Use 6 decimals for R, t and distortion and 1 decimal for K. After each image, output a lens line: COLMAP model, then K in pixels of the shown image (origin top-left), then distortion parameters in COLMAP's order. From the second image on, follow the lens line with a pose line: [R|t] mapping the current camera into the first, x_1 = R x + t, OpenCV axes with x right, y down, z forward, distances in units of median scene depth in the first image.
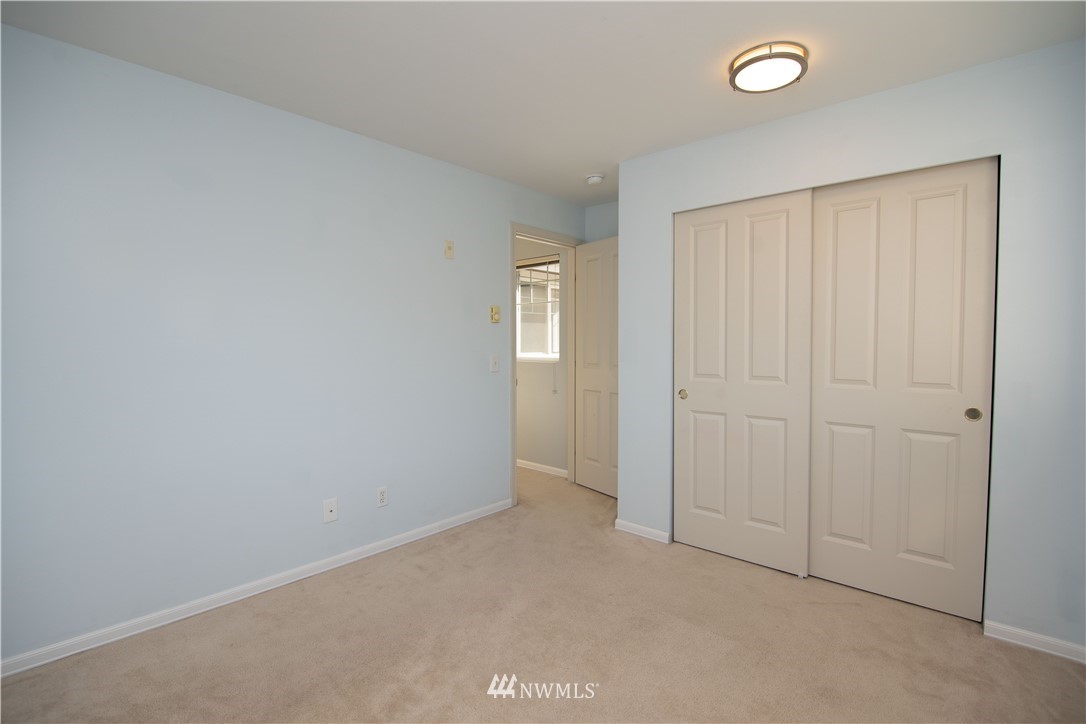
lens RADIAL K [[522.2, 0, 543.6], [0, 522.2, 355.2], [0, 0, 1]] dist [0.002650, -0.001432]
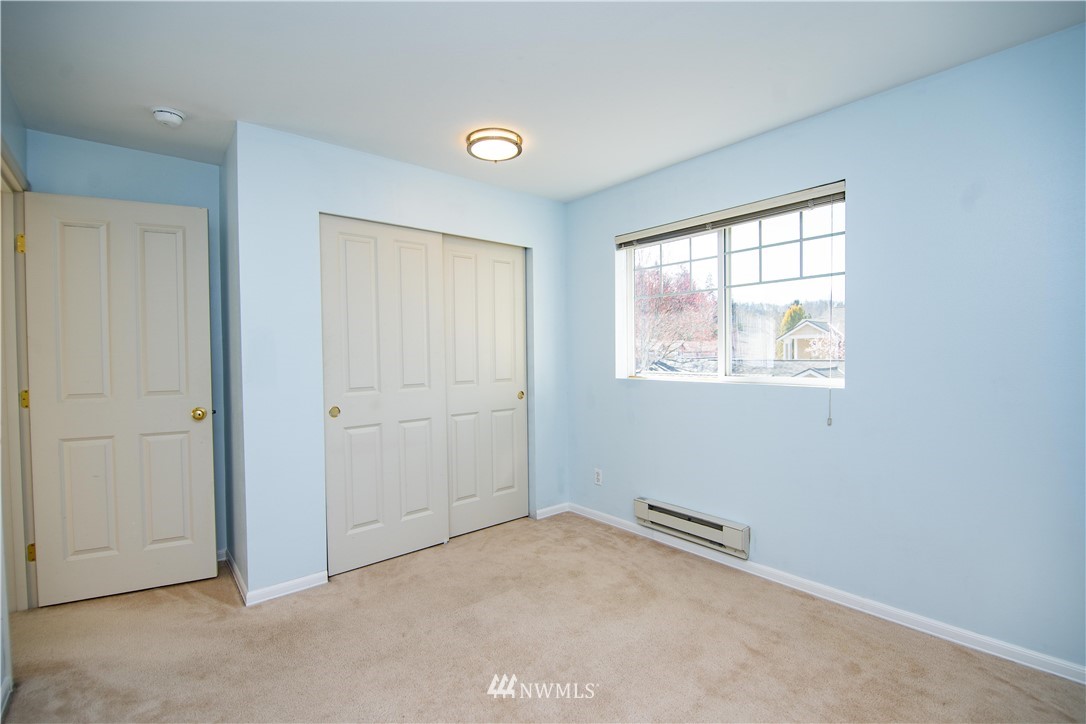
lens RADIAL K [[522.2, 0, 540.9], [0, 522.2, 357.3], [0, 0, 1]] dist [0.002650, -0.001432]
pose [[0.105341, -0.009290, 0.994393, -0.715863], [0.041443, 0.999129, 0.004944, -0.012732], [-0.993572, 0.040690, 0.105635, 0.627606]]
